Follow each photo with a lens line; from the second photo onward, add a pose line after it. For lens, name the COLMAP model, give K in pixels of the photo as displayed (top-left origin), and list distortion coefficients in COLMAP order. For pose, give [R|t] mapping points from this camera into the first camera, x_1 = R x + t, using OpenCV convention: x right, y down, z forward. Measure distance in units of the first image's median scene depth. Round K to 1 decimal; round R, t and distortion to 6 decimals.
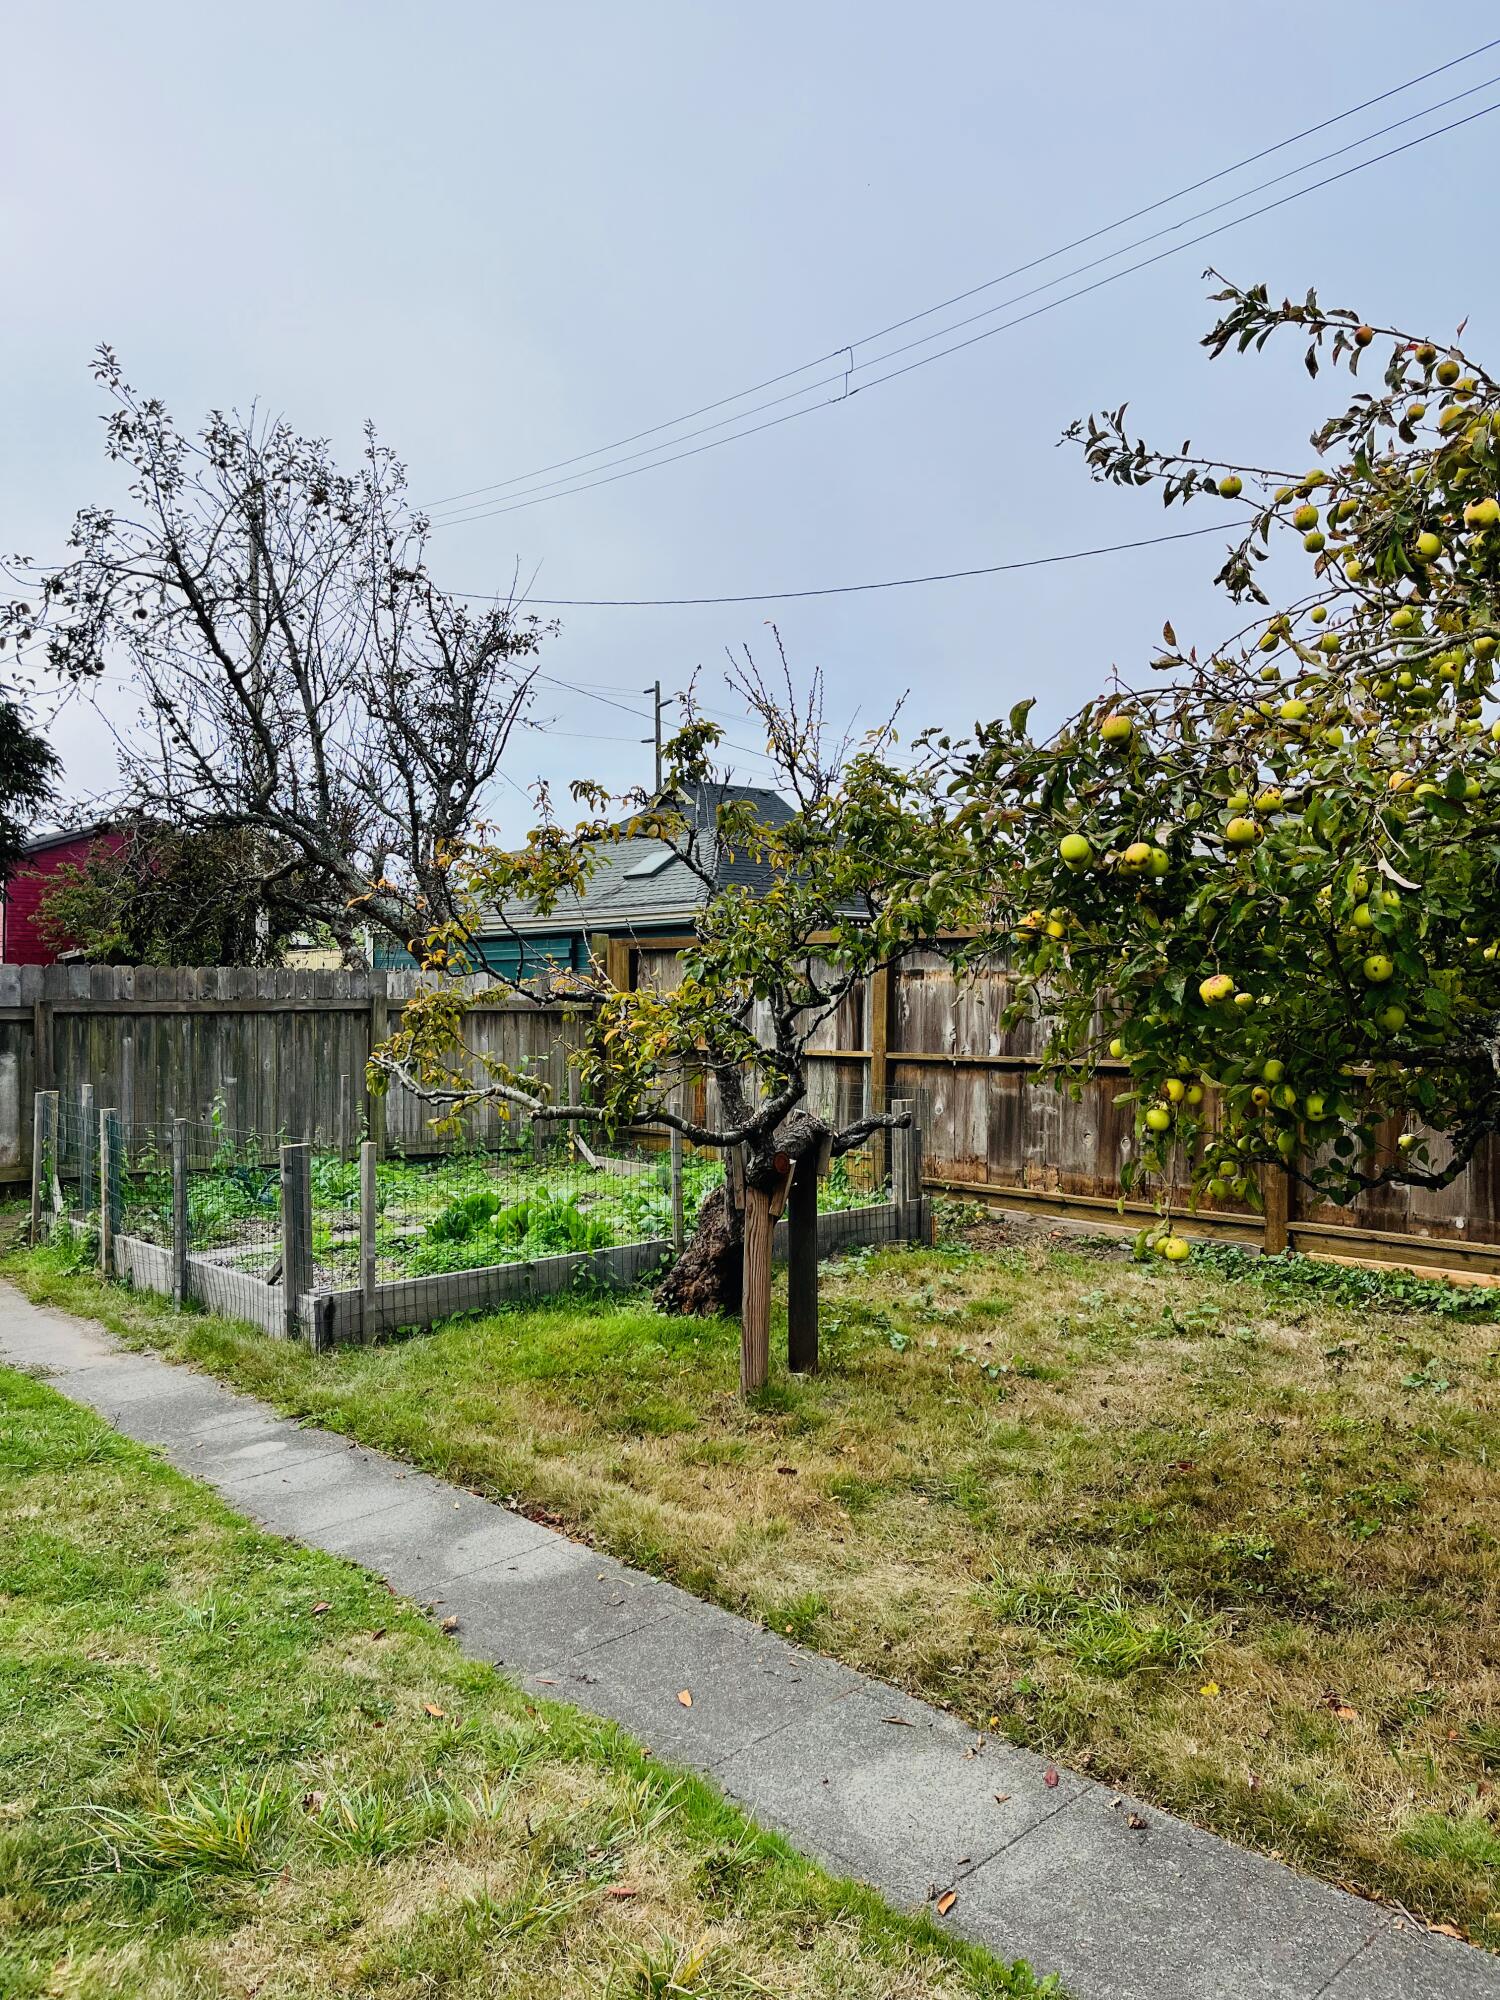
lens RADIAL K [[1560.4, 0, 752.1], [0, 1560.4, 987.6], [0, 0, 1]] dist [0.047811, -0.086421]
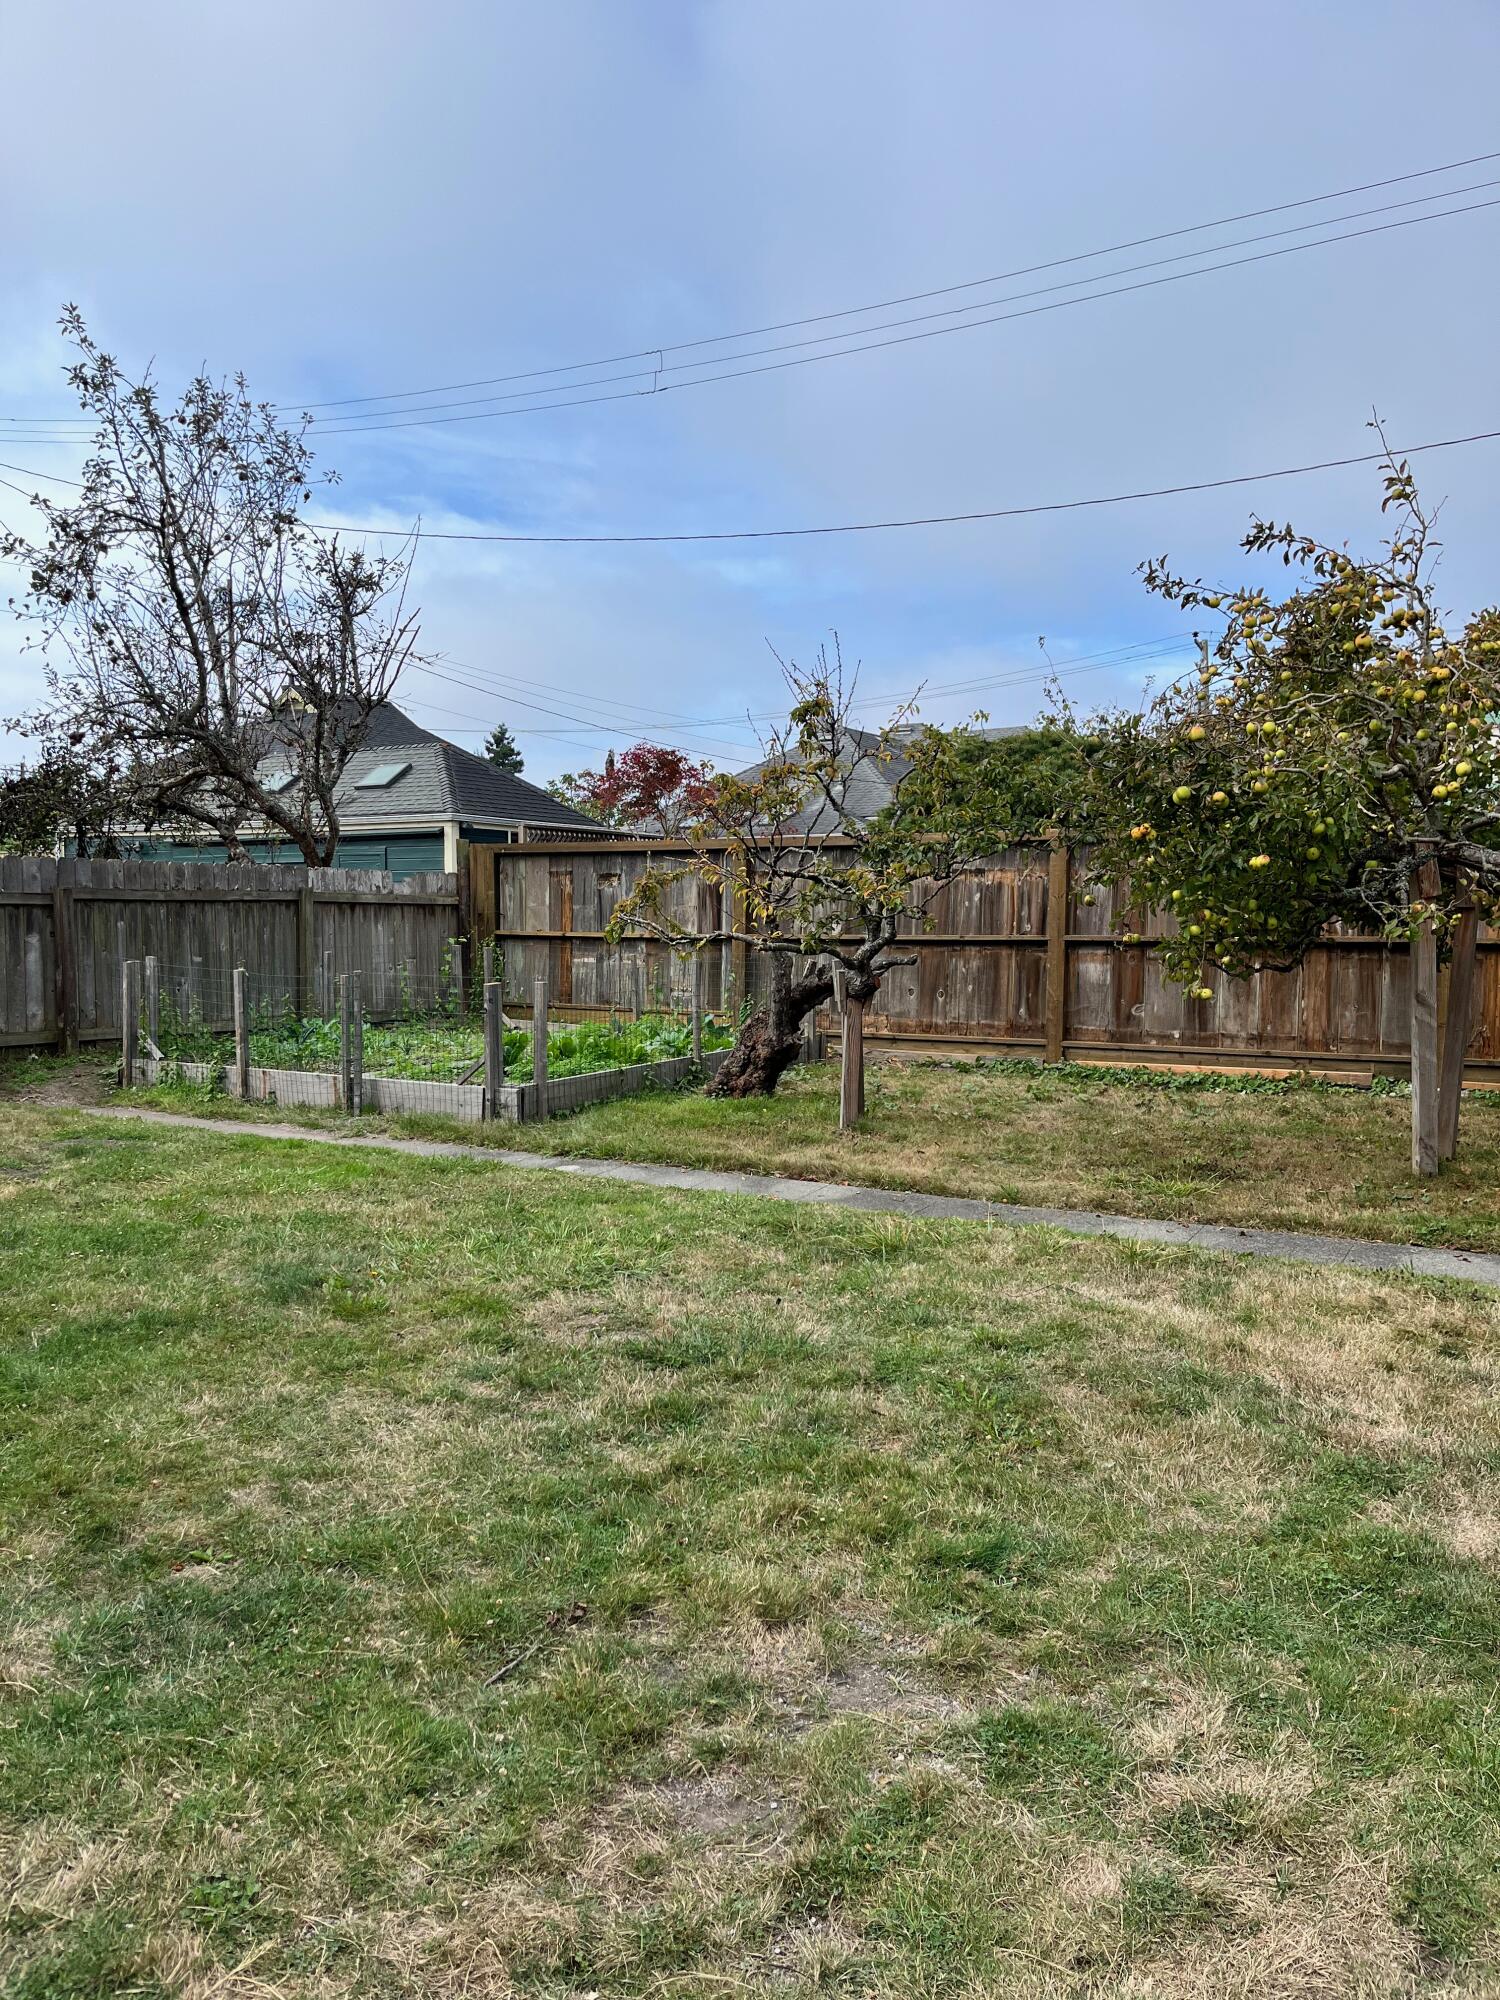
lens RADIAL K [[1560.4, 0, 749.1], [0, 1560.4, 1009.2], [0, 0, 1]] dist [0.047811, -0.086421]
pose [[0.956849, -0.016234, 0.290130, -0.299145], [-0.003261, 0.997775, 0.066584, 0.018509], [-0.290566, -0.064657, 0.954668, -0.258365]]
